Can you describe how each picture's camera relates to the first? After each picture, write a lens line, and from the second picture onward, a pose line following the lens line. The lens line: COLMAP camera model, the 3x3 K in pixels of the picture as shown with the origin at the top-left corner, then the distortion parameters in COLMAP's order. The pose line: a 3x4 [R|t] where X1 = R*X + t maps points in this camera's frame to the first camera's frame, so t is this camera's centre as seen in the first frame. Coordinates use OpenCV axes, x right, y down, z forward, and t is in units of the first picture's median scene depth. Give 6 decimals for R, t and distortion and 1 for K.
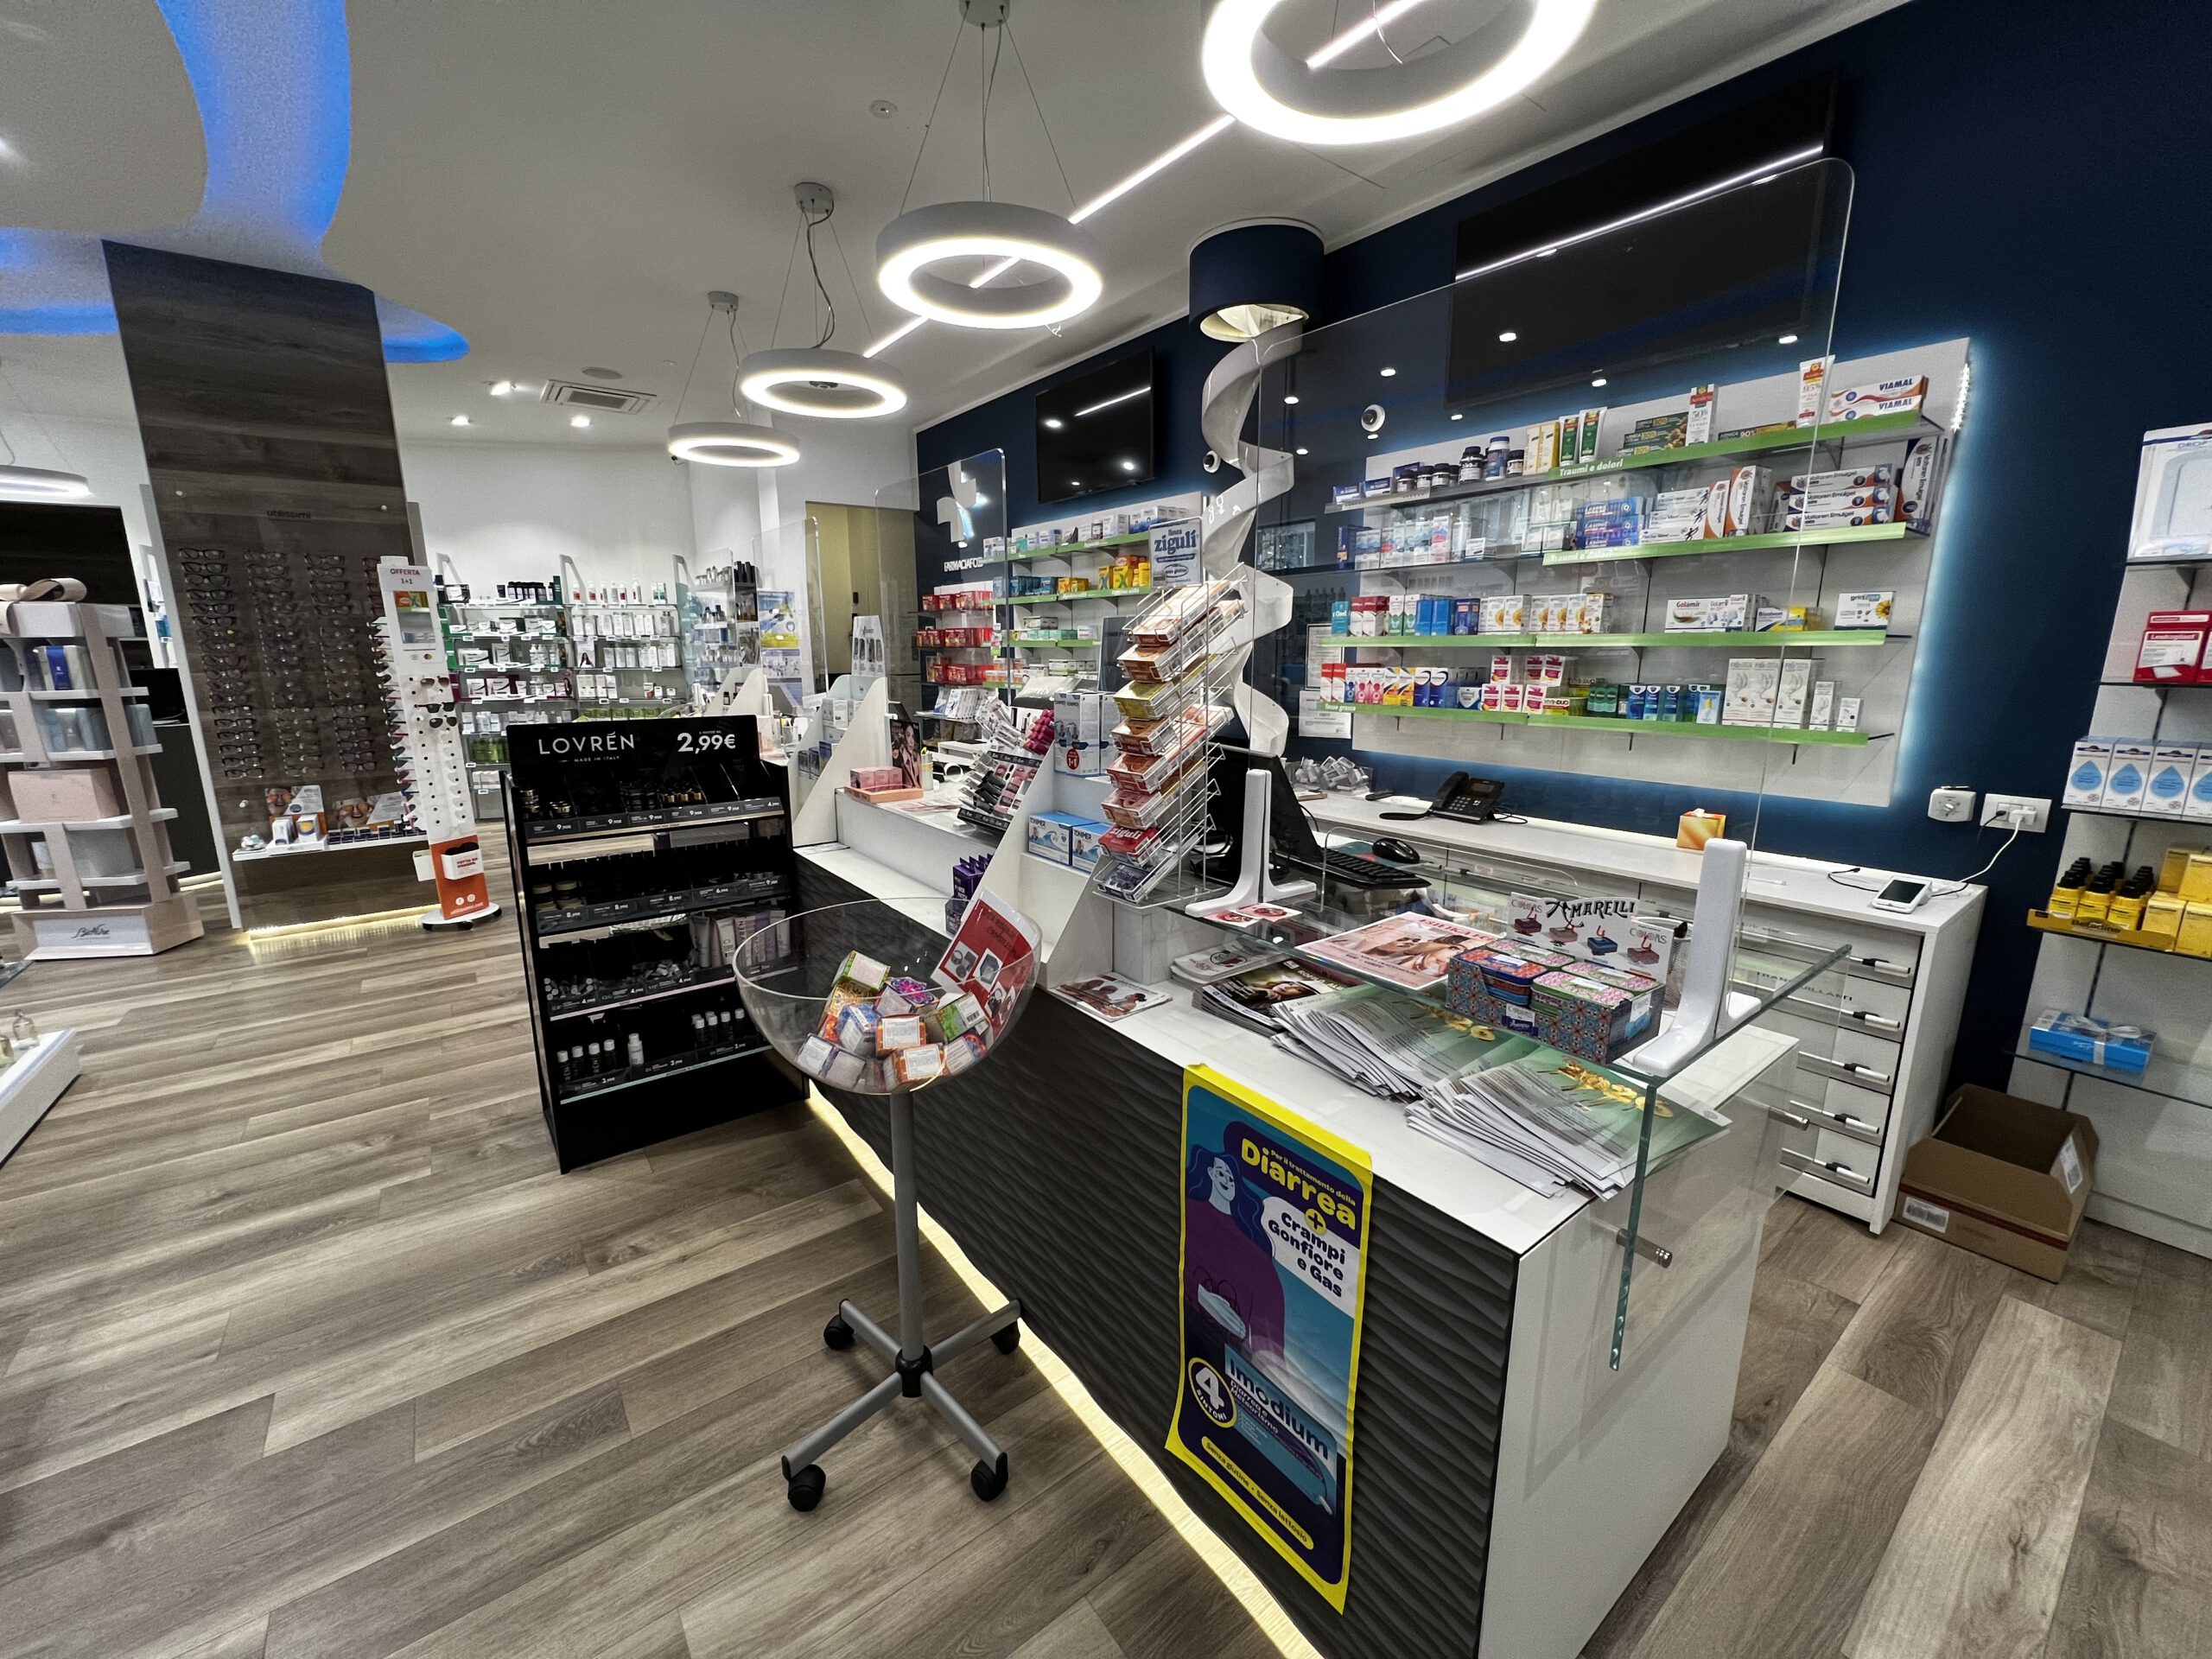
lens RADIAL K [[881.4, 0, 1106.1], [0, 881.4, 833.9], [0, 0, 1]] dist [-0.004679, 0.000557]
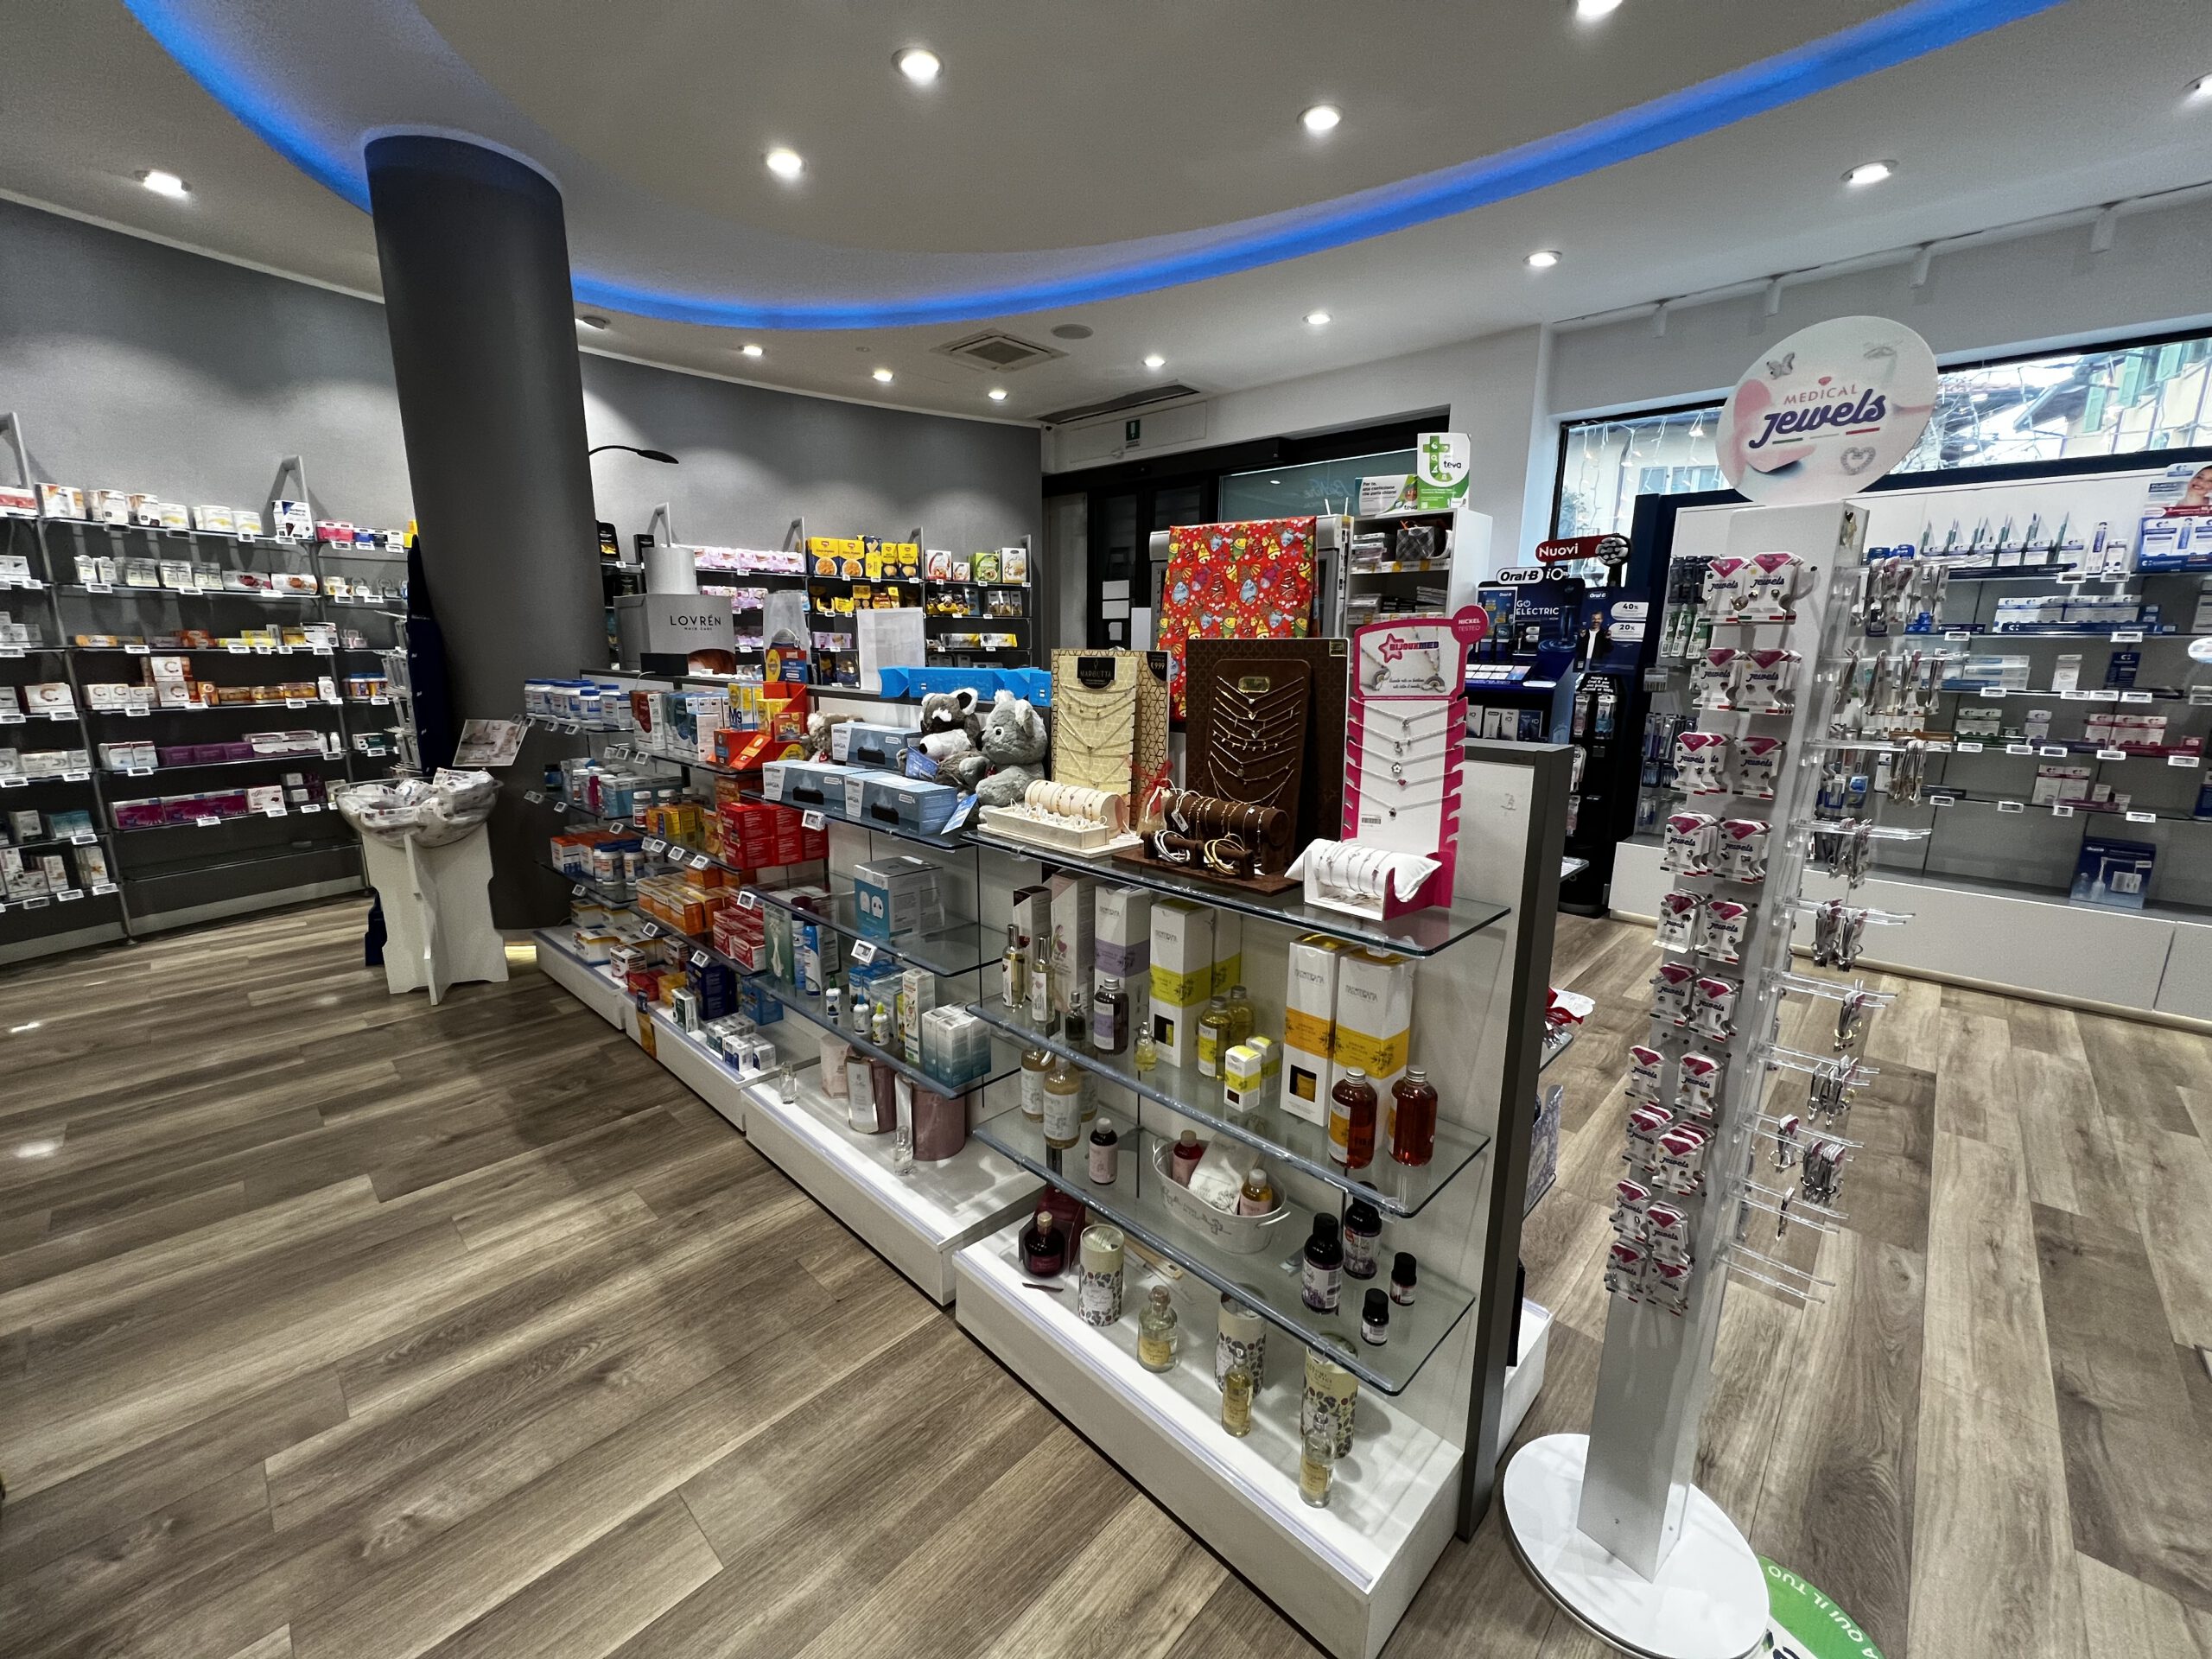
lens RADIAL K [[881.4, 0, 1094.1], [0, 881.4, 827.5], [0, 0, 1]] dist [-0.004679, 0.000557]
pose [[-0.987141, 0.026737, -0.157603, -0.740193], [-0.040109, 0.912948, 0.406100, -0.158310], [0.154741, 0.407199, -0.900136, 0.863359]]
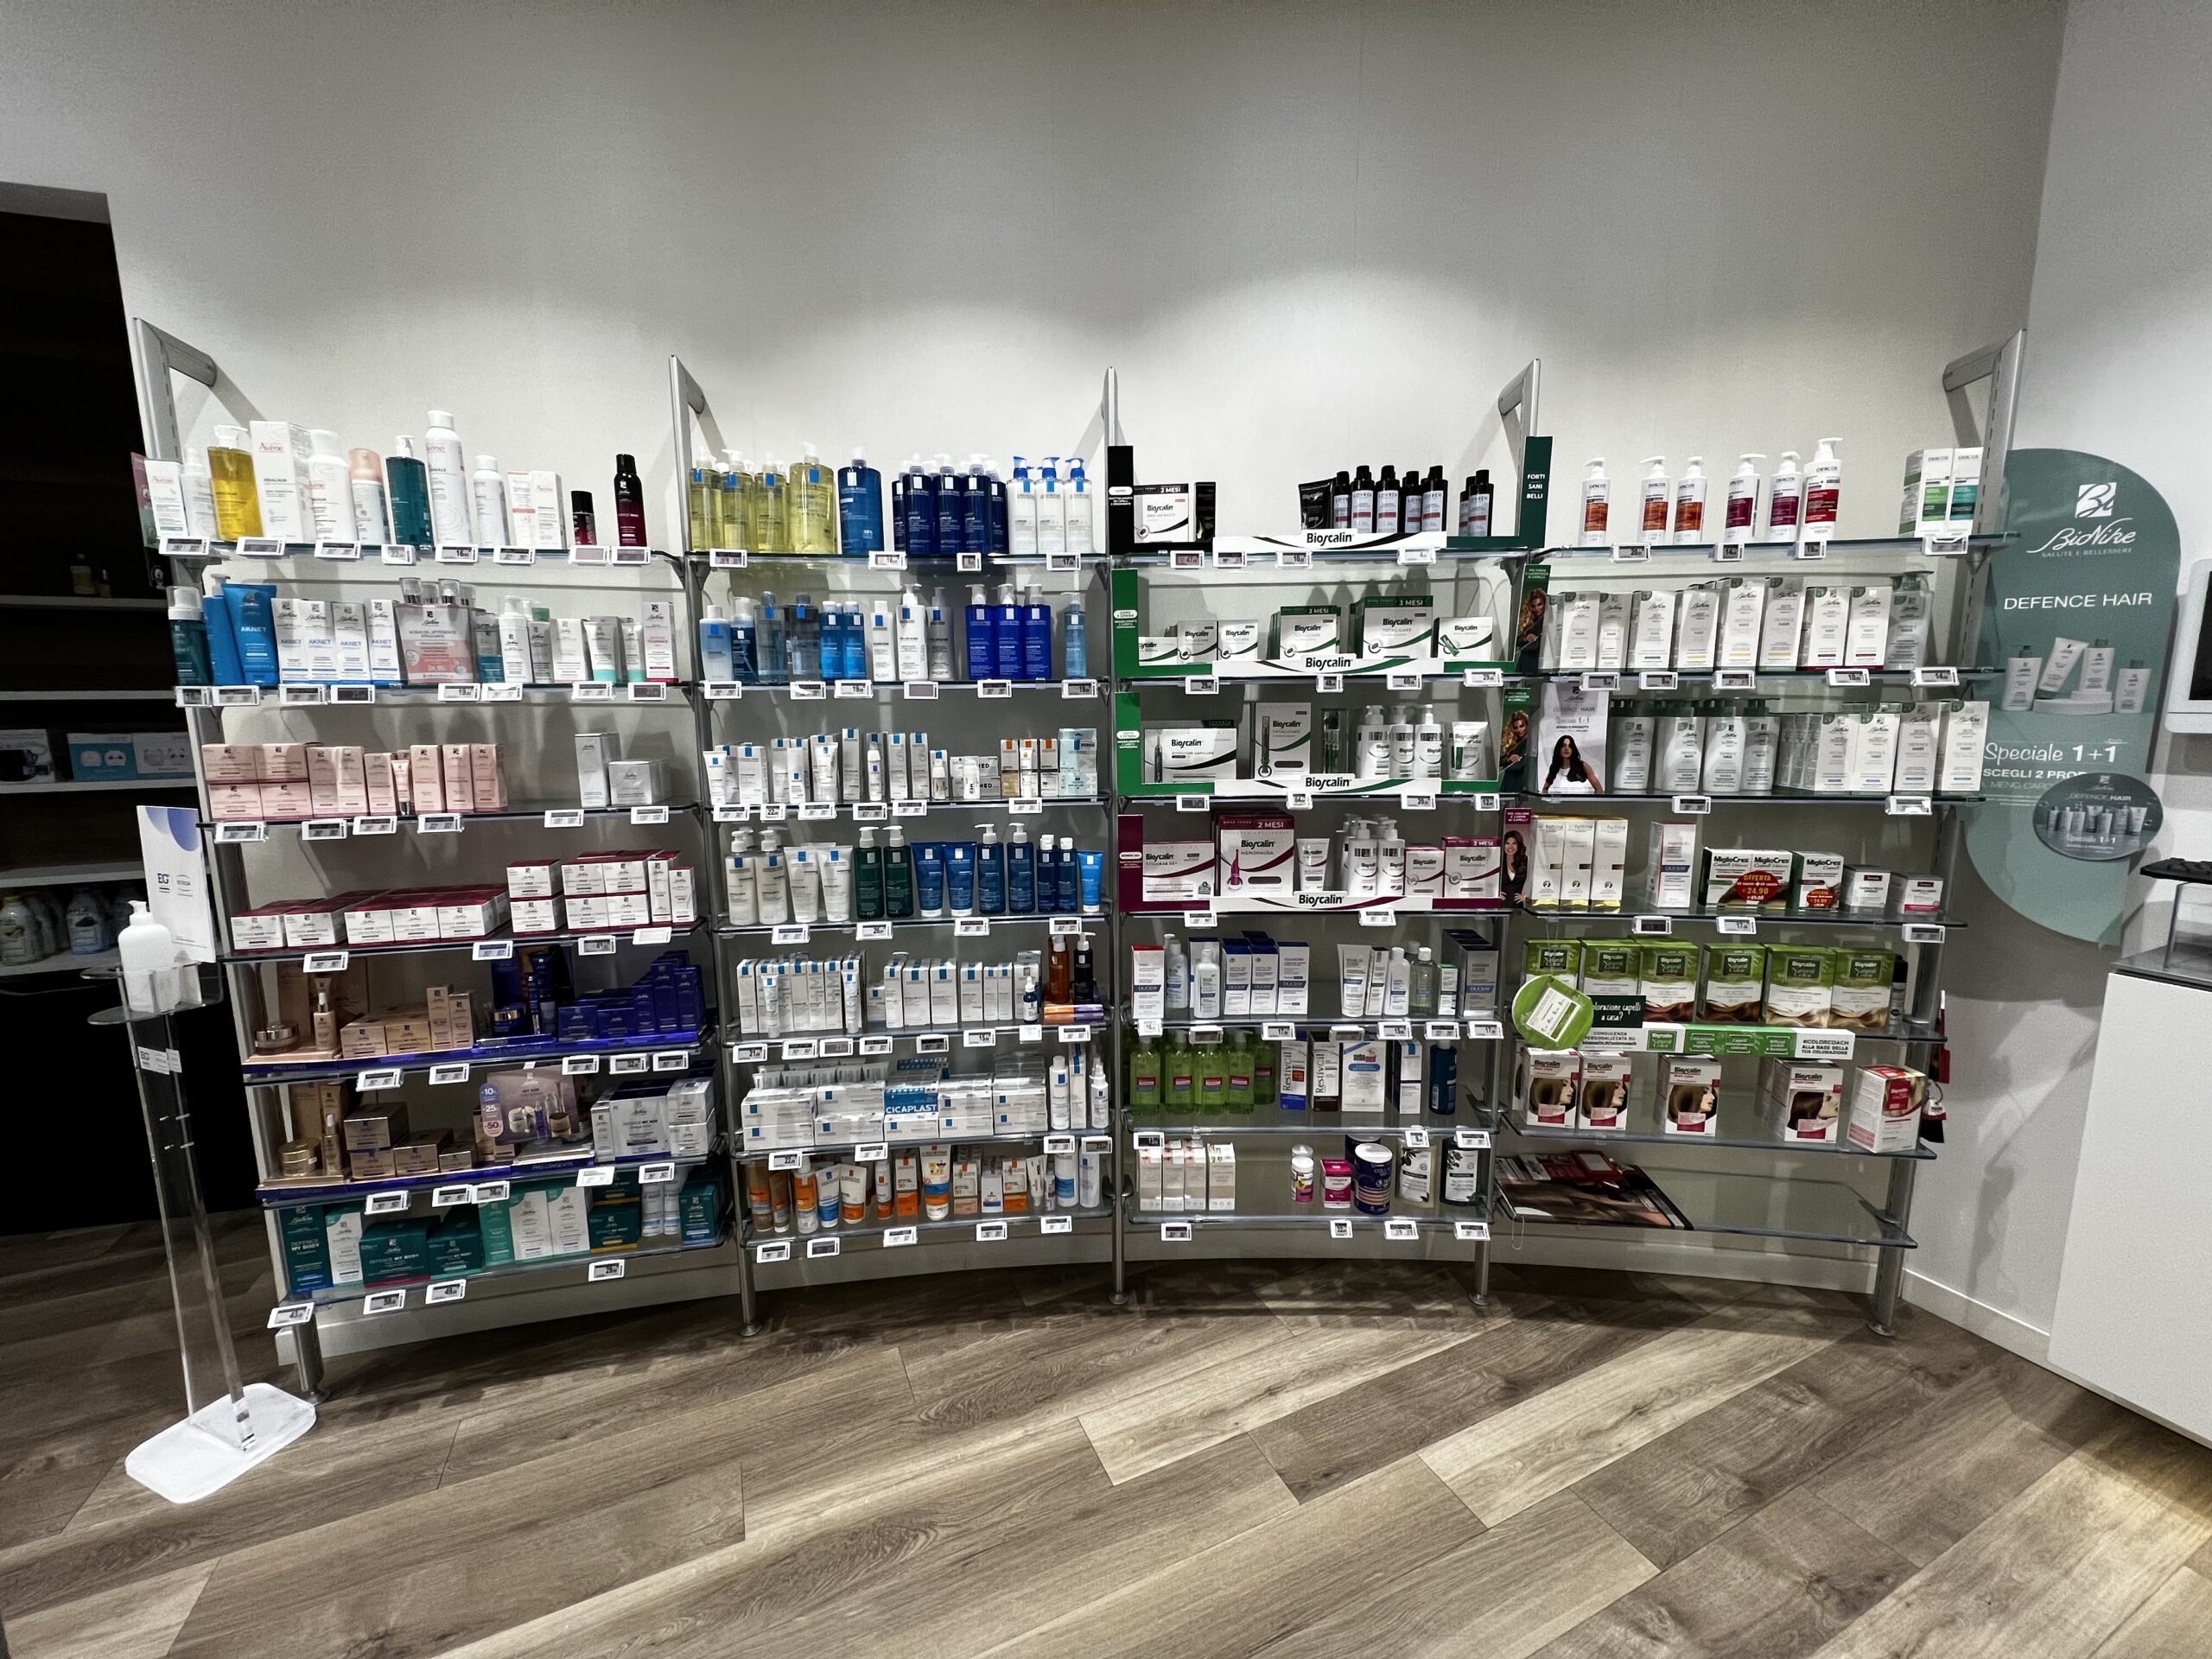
lens RADIAL K [[881.4, 0, 1105.6], [0, 881.4, 822.2], [0, 0, 1]] dist [-0.004679, 0.000557]
pose [[0.979449, 0.019610, -0.200737, -1.137924], [-0.033128, 0.997387, -0.064203, -0.266203], [0.198953, 0.069533, 0.977539, 1.203793]]
